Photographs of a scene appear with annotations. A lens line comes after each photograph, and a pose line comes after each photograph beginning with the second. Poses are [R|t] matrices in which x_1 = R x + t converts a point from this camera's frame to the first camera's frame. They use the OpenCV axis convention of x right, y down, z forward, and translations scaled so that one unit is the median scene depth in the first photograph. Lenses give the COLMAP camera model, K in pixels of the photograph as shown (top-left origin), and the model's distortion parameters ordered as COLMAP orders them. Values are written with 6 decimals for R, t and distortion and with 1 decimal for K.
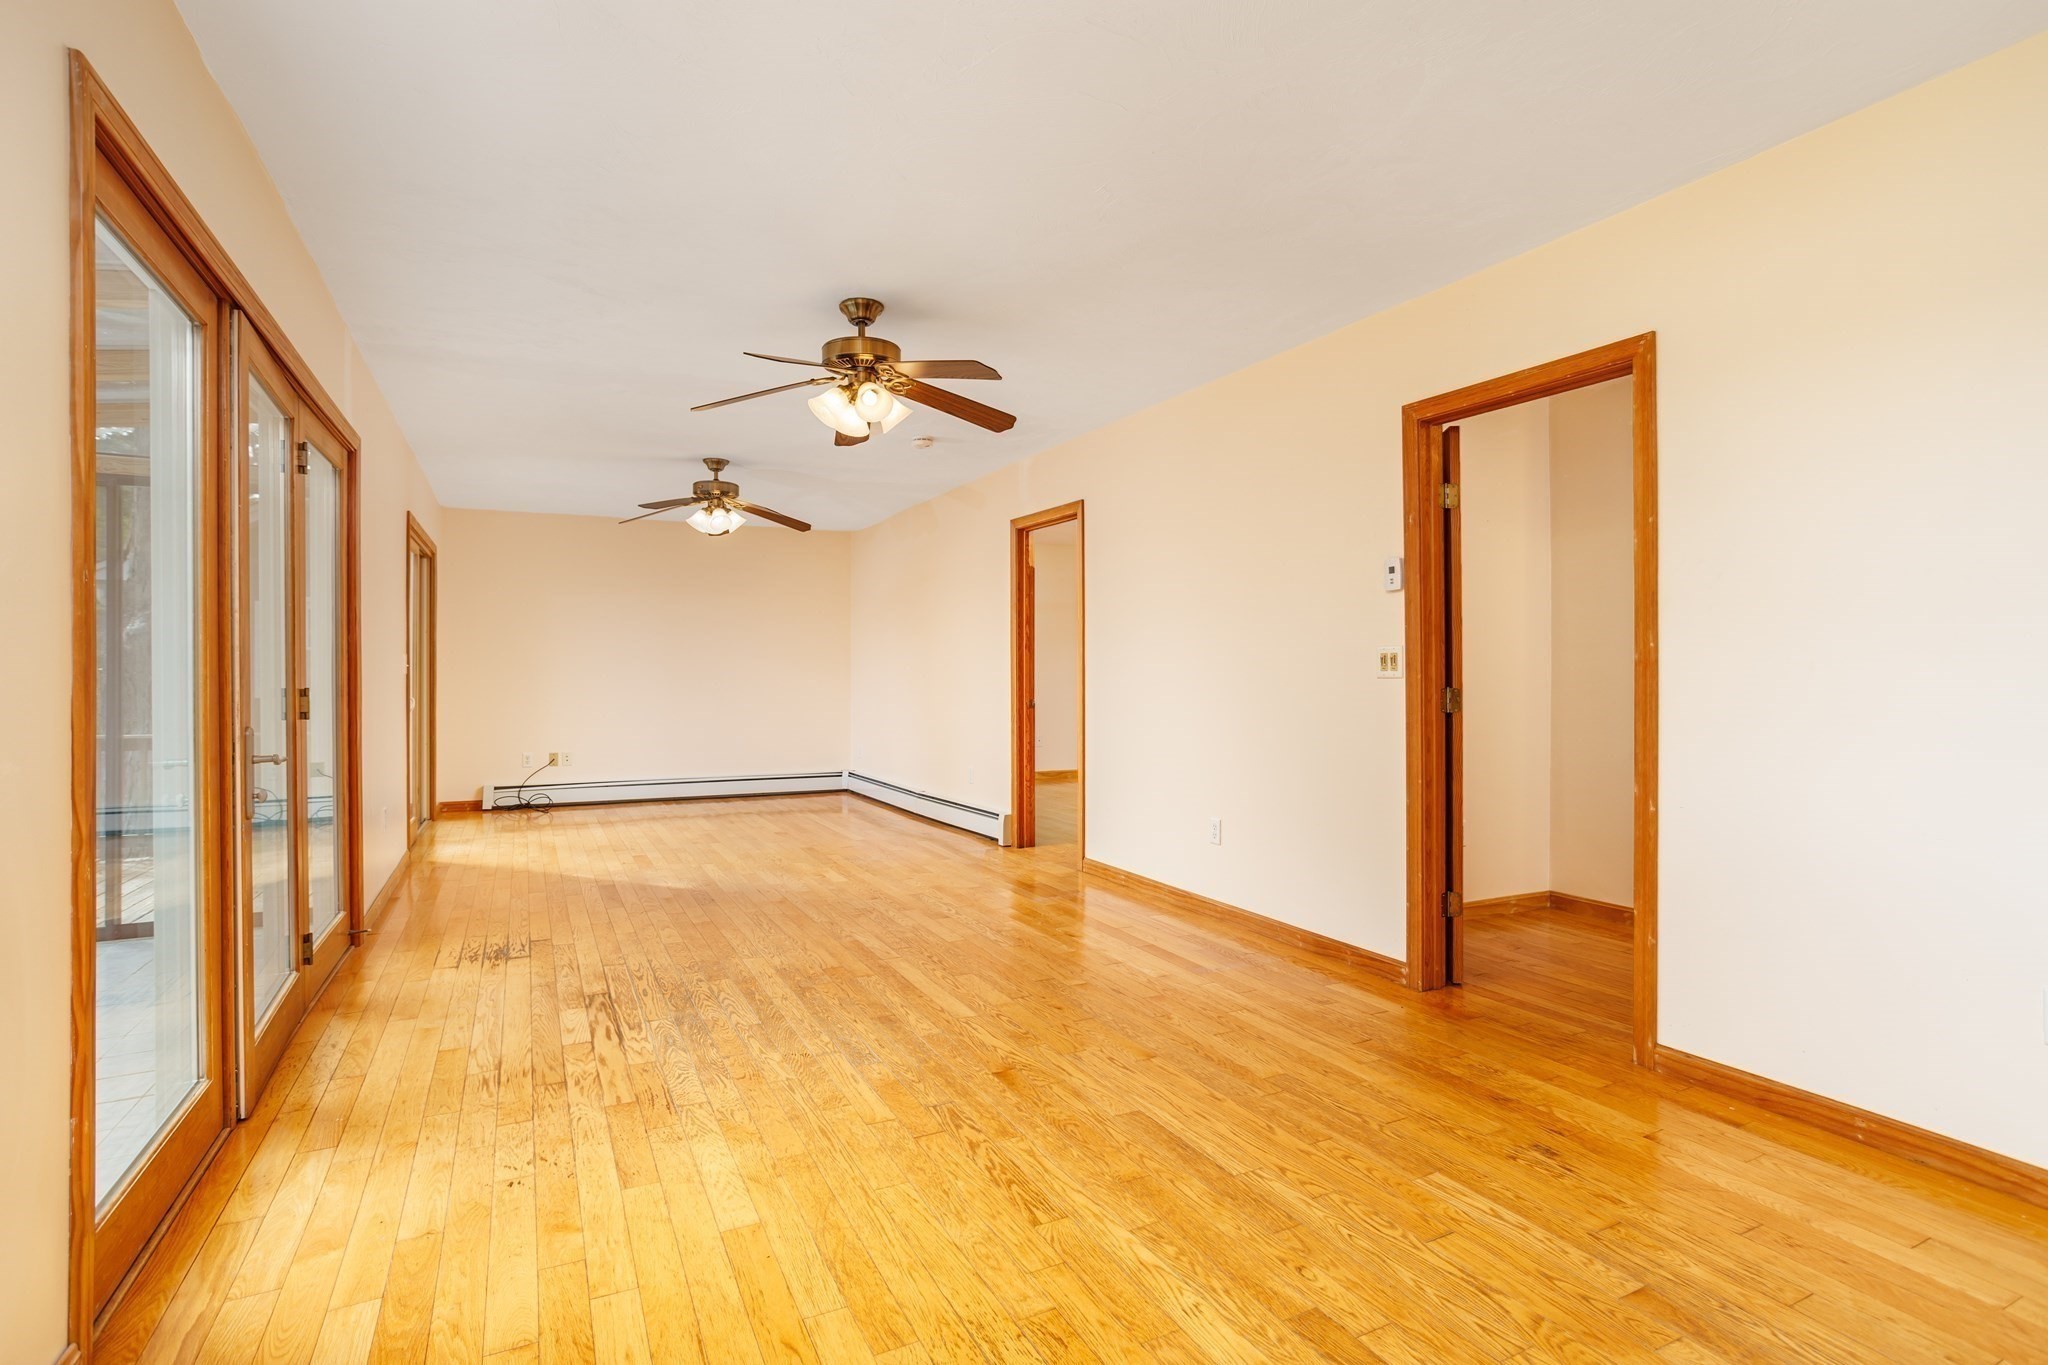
lens RADIAL K [[985.2, 0, 1013.3], [0, 985.2, 672.0], [0, 0, 1]] dist [-0.024730, 0.003522]
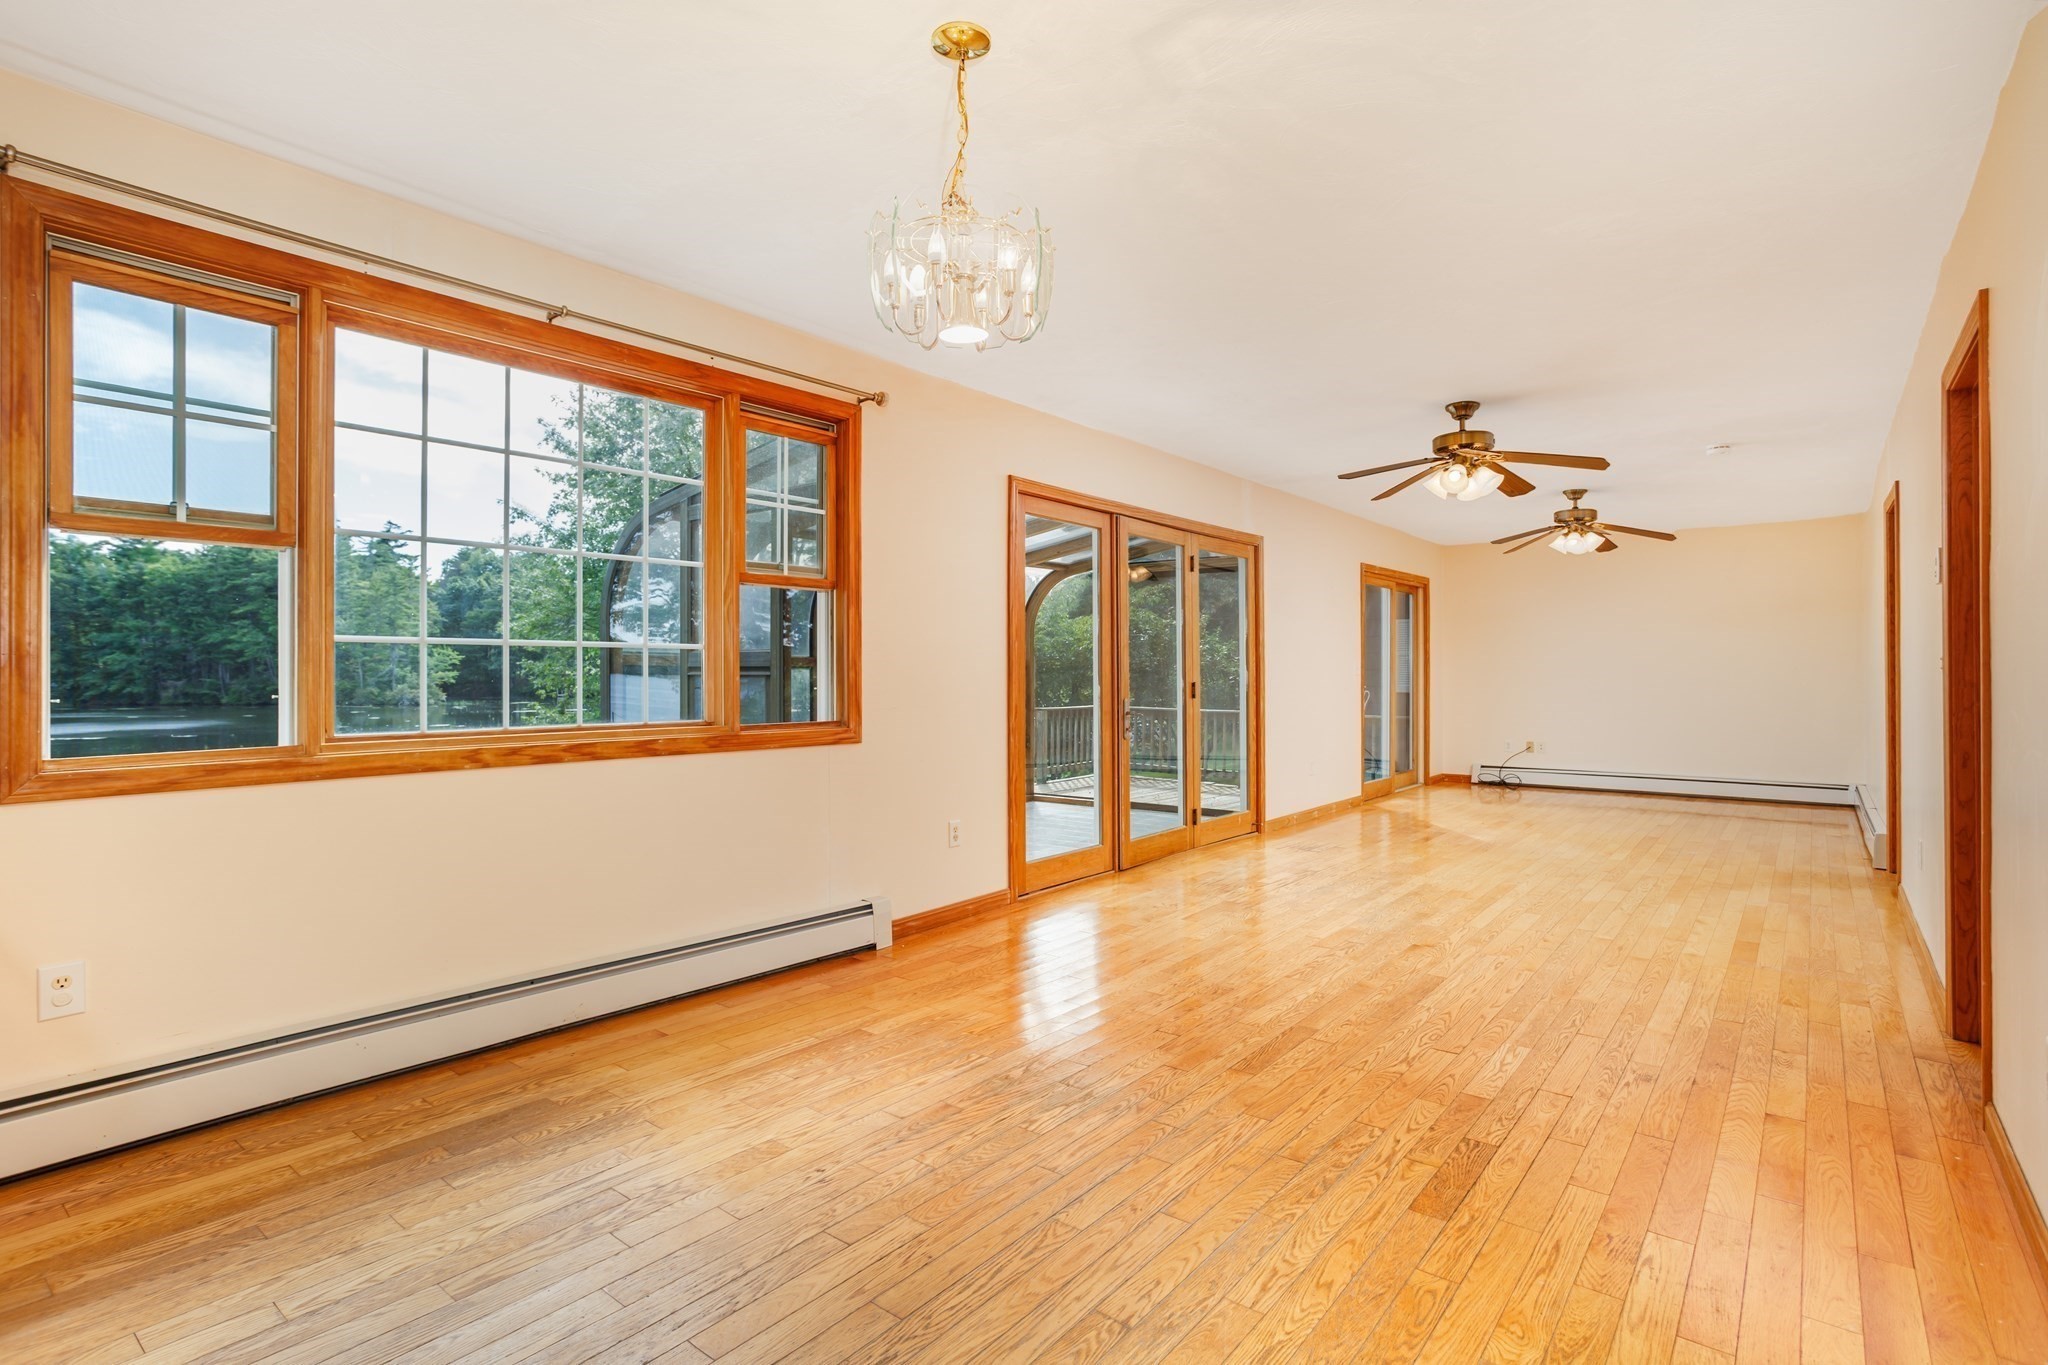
lens RADIAL K [[985.2, 0, 1019.7], [0, 985.2, 671.2], [0, 0, 1]] dist [-0.024730, 0.003522]
pose [[0.414082, -0.002121, -0.910237, 1.118338], [0.002082, 0.999997, -0.001383, -0.008250], [0.910237, -0.001322, 0.414085, -0.169737]]
